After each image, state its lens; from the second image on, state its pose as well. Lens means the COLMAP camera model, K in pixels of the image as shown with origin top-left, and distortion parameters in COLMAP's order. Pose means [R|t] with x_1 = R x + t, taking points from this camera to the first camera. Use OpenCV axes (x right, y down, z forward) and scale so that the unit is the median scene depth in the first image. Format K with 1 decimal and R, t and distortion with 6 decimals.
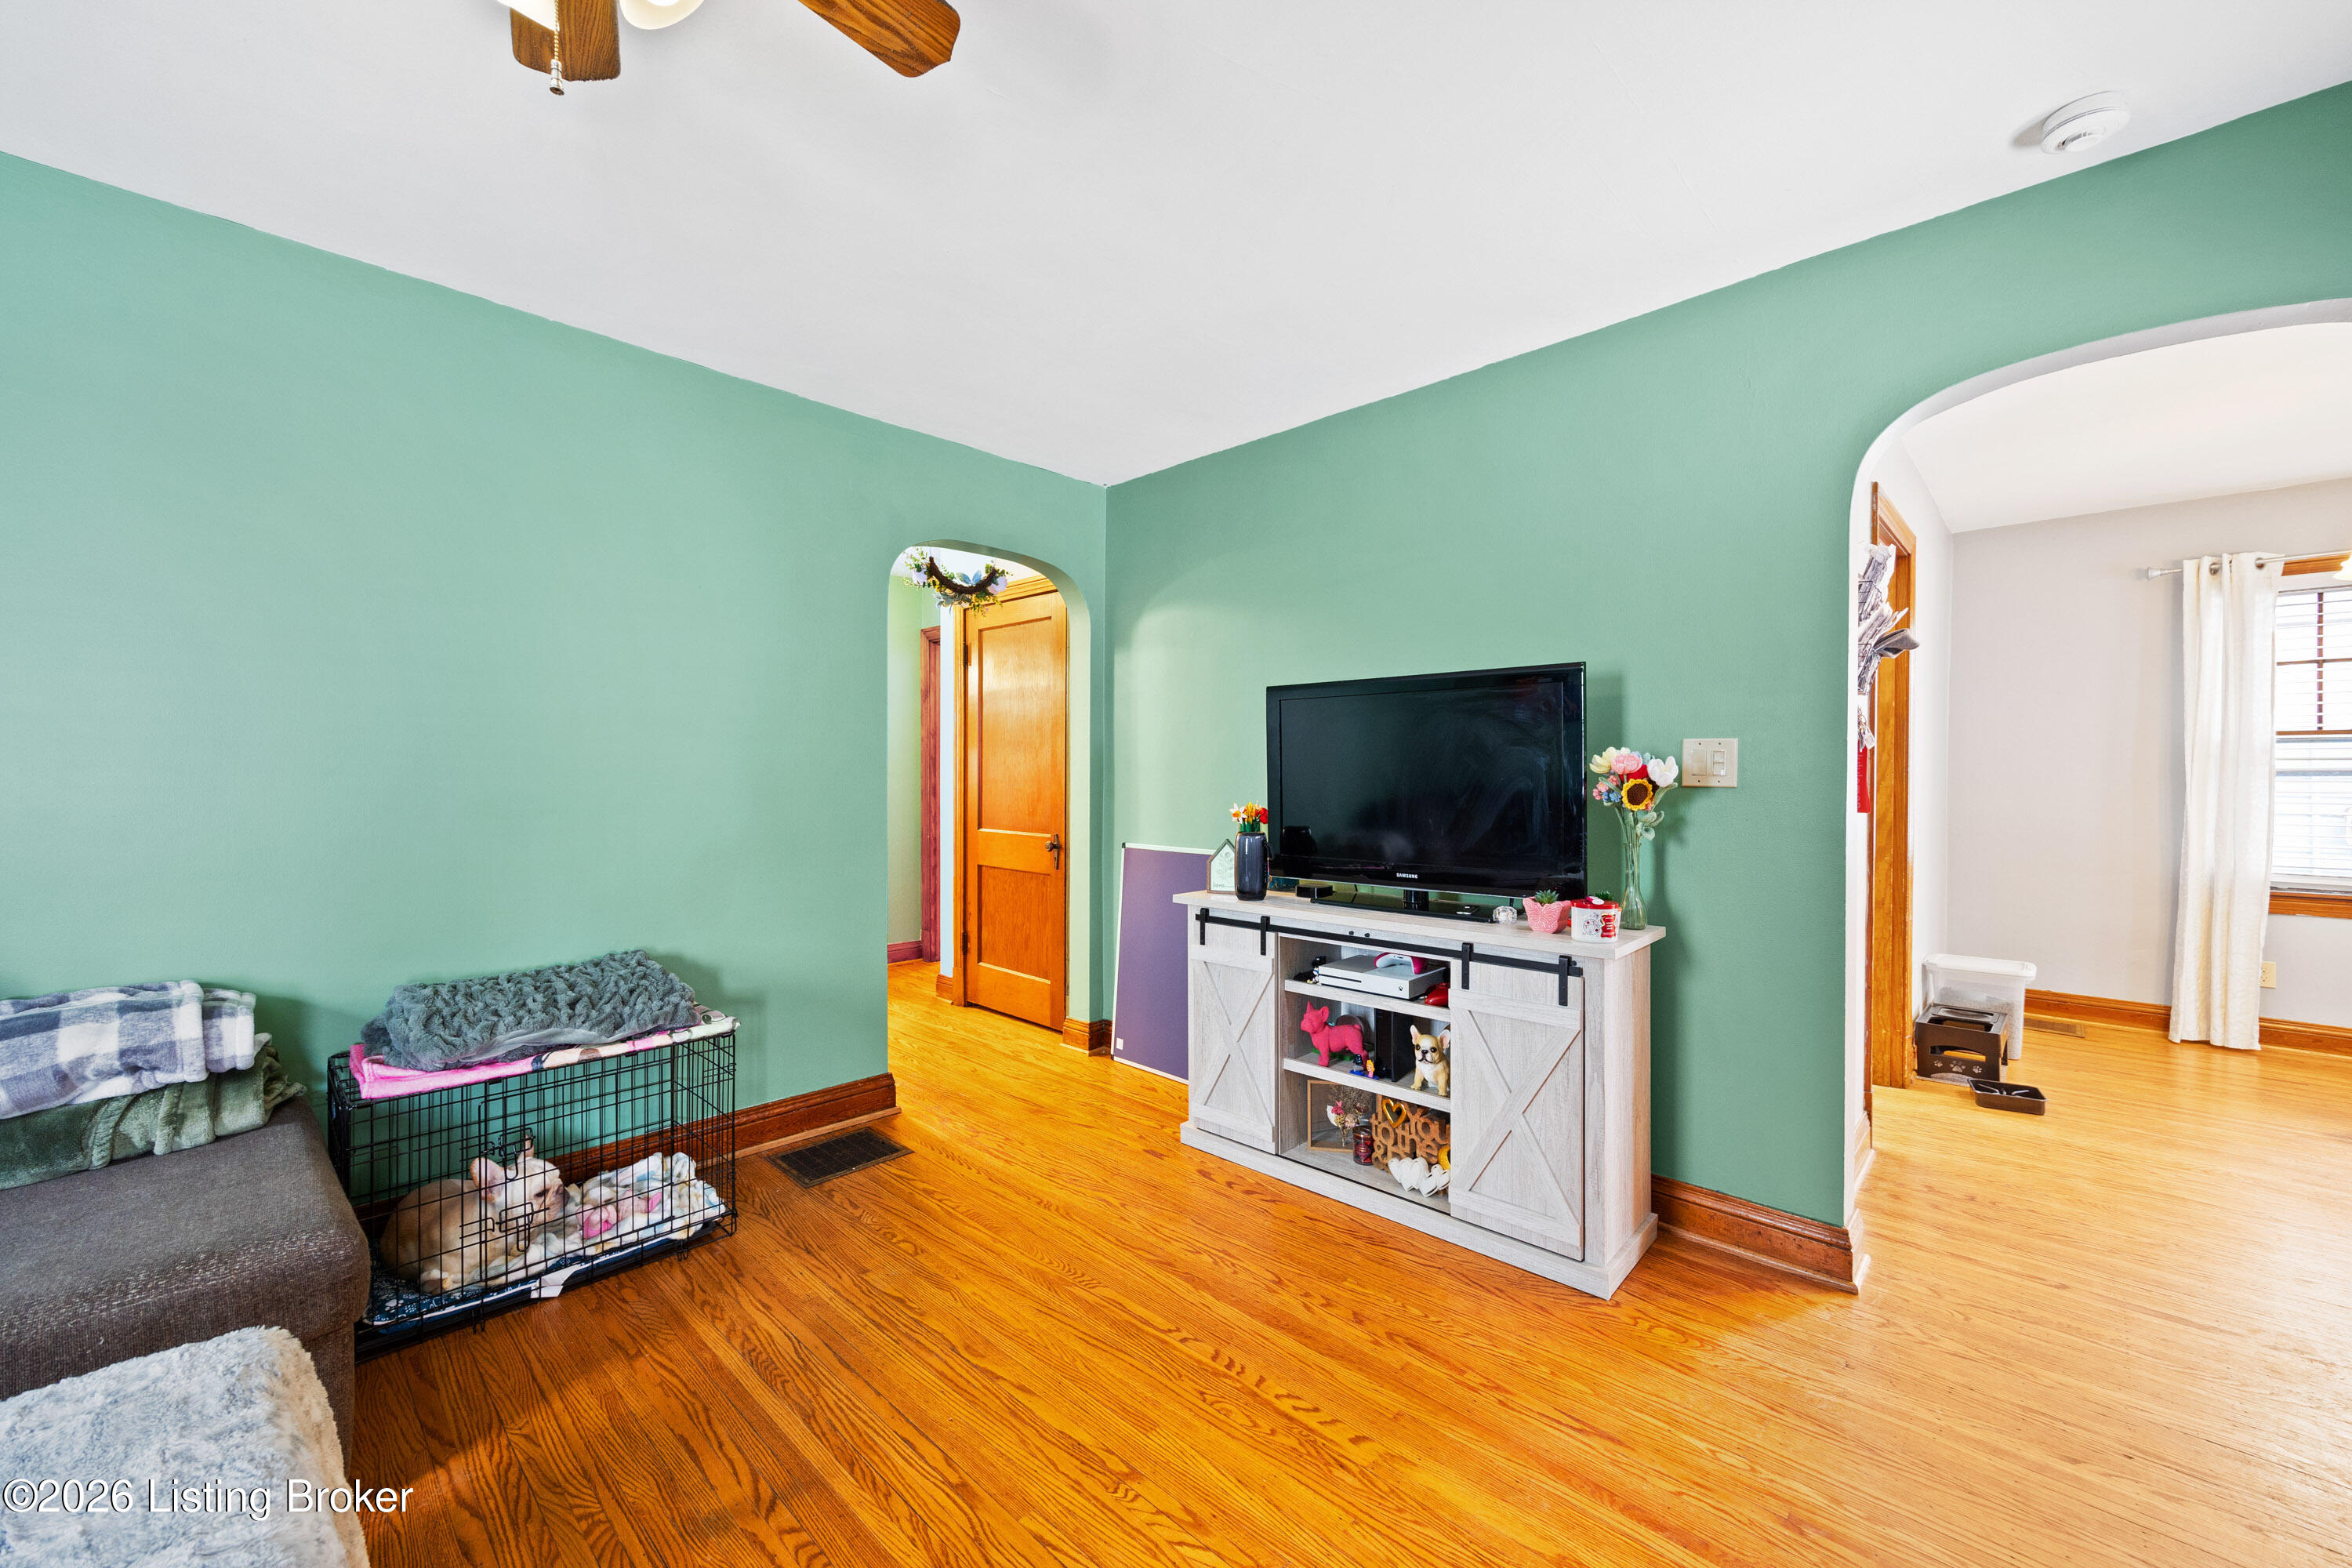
lens RADIAL K [[910.5, 0, 1183.8], [0, 910.5, 778.5], [0, 0, 1]] dist [0.001156, 0.000114]
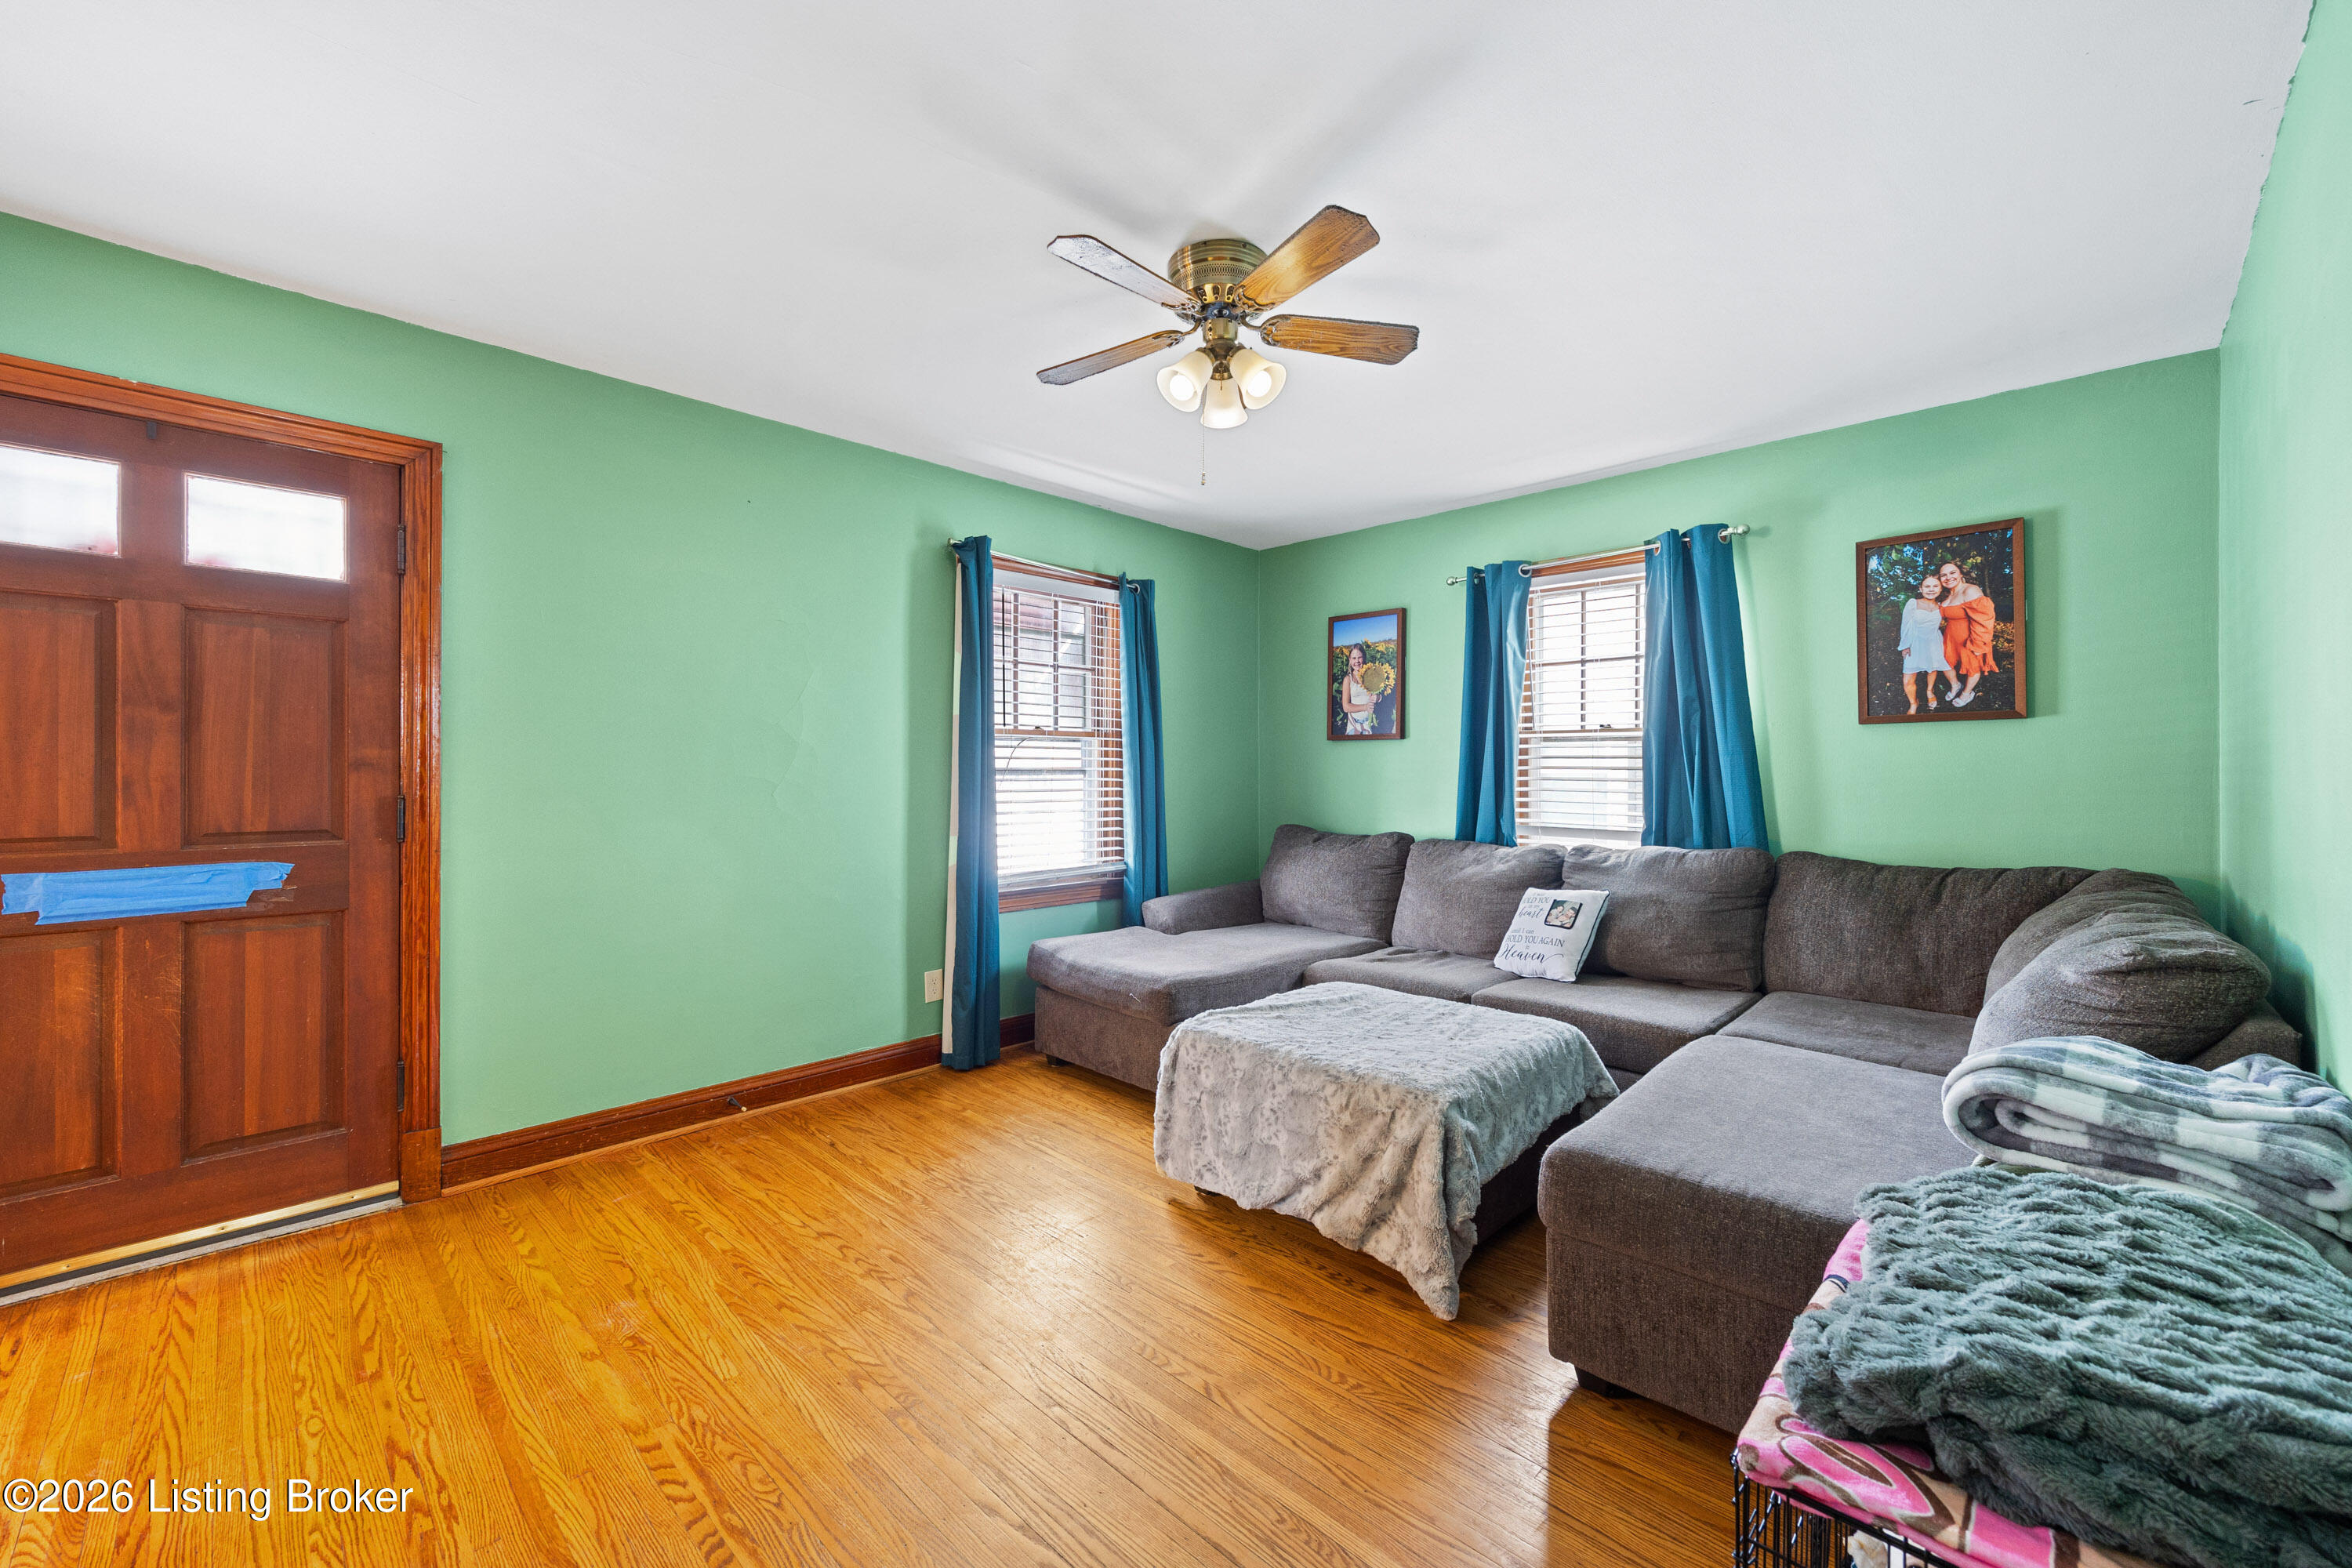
lens RADIAL K [[932.9, 0, 1183.9], [0, 932.9, 767.6], [0, 0, 1]] dist [0.000355, 0.000122]
pose [[-0.999928, -0.006110, 0.010285, -0.262295], [-0.006140, 0.999977, -0.002831, -0.004787], [-0.010268, -0.002894, -0.999943, 1.356143]]
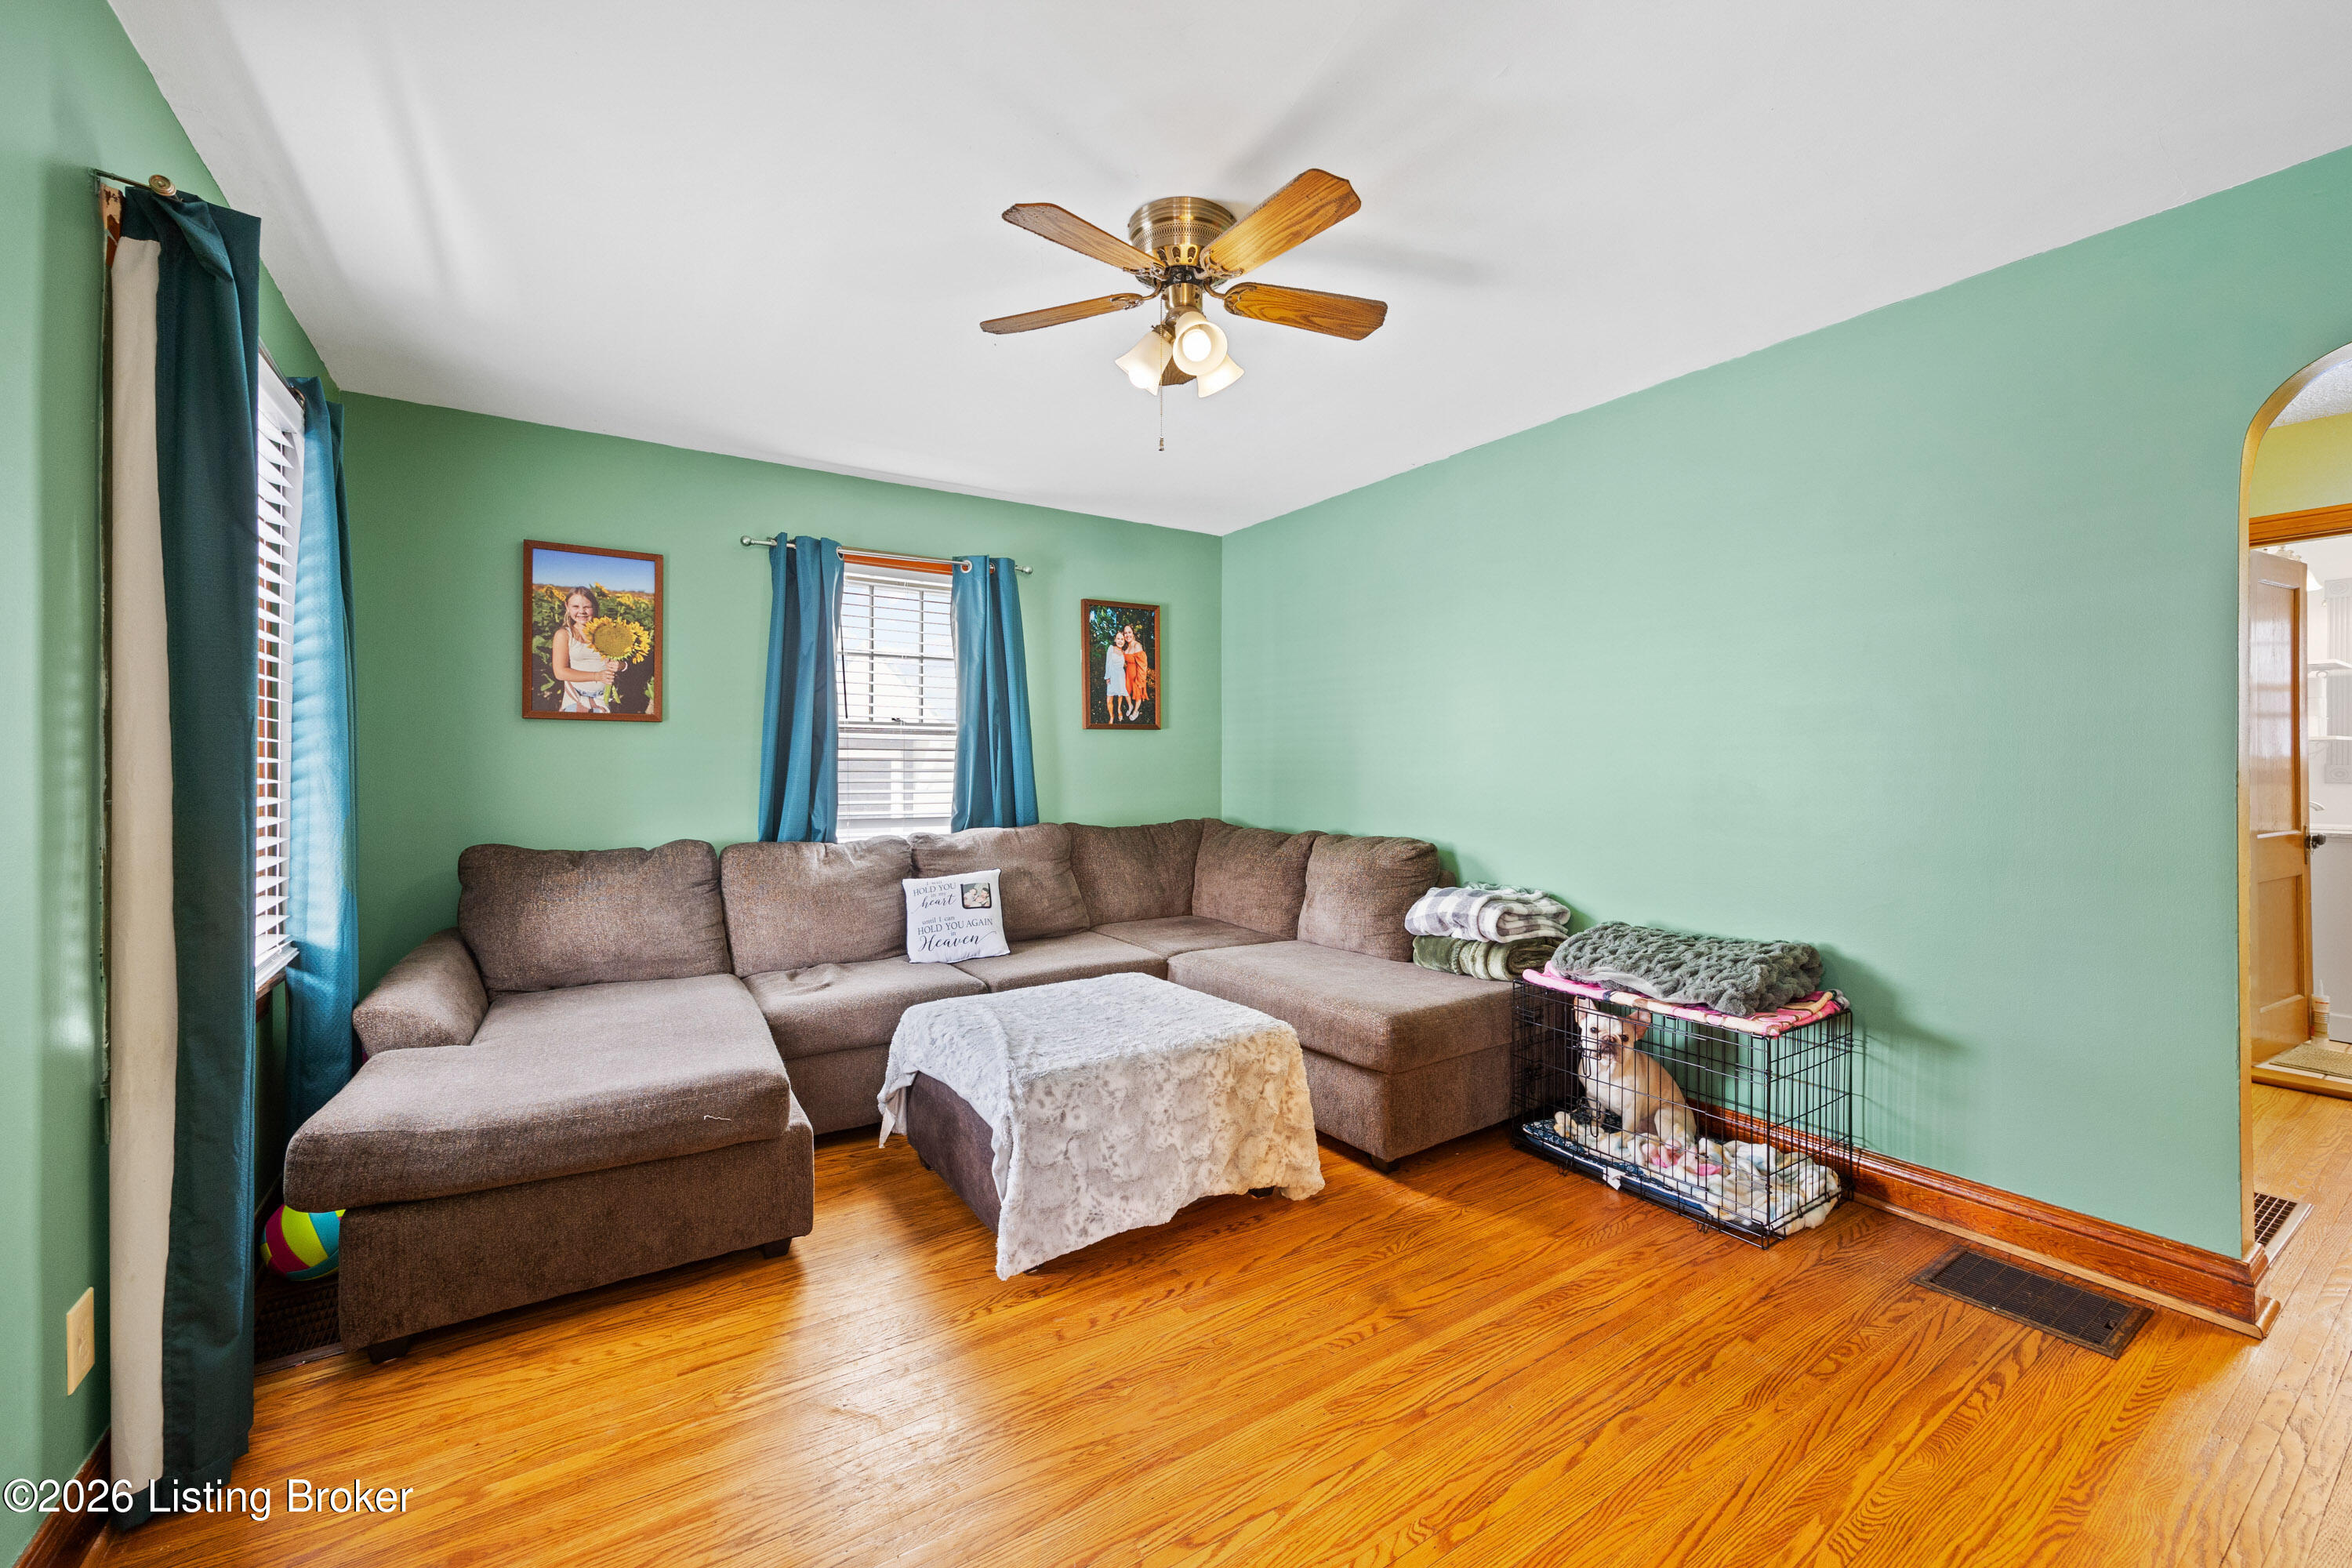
lens RADIAL K [[932.9, 0, 1183.9], [0, 932.9, 767.6], [0, 0, 1]] dist [0.000355, 0.000122]
pose [[-0.219814, 0.001123, -0.975541, 0.577594], [-0.002805, 0.999994, 0.001783, -0.003027], [0.975538, 0.003128, -0.219810, 0.606684]]
